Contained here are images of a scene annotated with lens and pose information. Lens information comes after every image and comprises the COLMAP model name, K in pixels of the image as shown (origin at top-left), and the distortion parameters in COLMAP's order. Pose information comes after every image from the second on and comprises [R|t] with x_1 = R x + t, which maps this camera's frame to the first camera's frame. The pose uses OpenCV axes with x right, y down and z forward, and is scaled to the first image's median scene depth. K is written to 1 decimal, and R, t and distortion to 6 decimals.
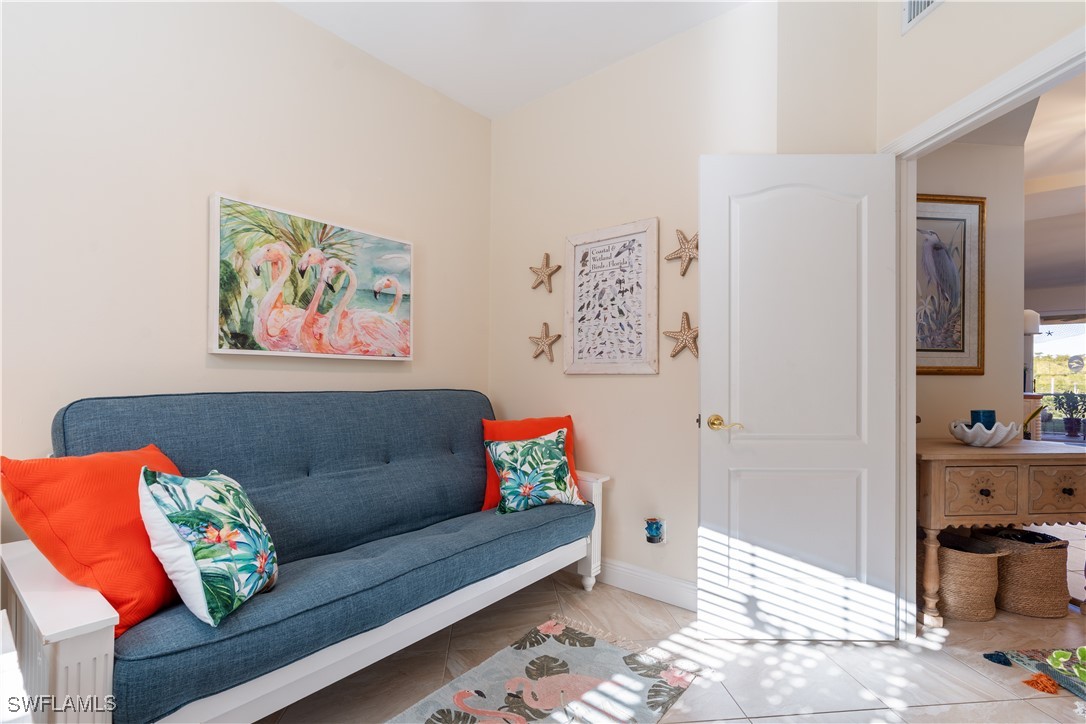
lens RADIAL K [[498.0, 0, 543.0], [0, 498.0, 362.0], [0, 0, 1]] dist [-0.001132, -0.000274]
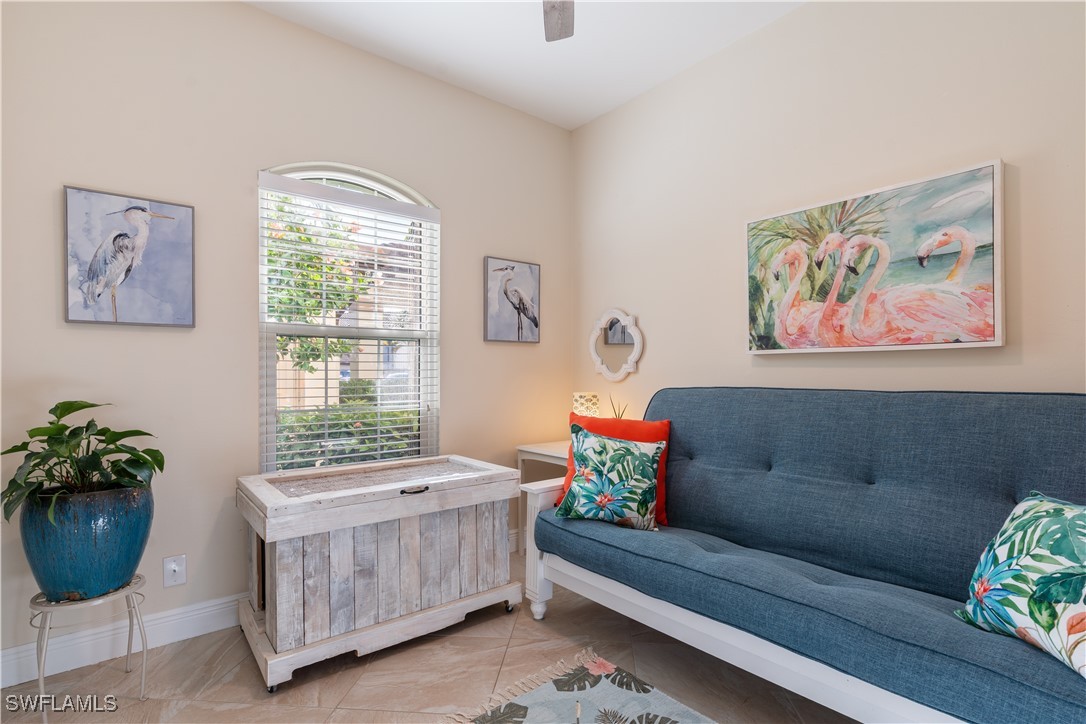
lens RADIAL K [[501.7, 0, 546.1], [0, 501.7, 373.4], [0, 0, 1]] dist [-0.043570, 0.000179]
pose [[-0.196904, -0.005387, -0.980408, 0.555950], [0.037281, 0.999221, -0.012978, 0.022636], [0.979714, -0.039106, -0.196550, 0.677750]]
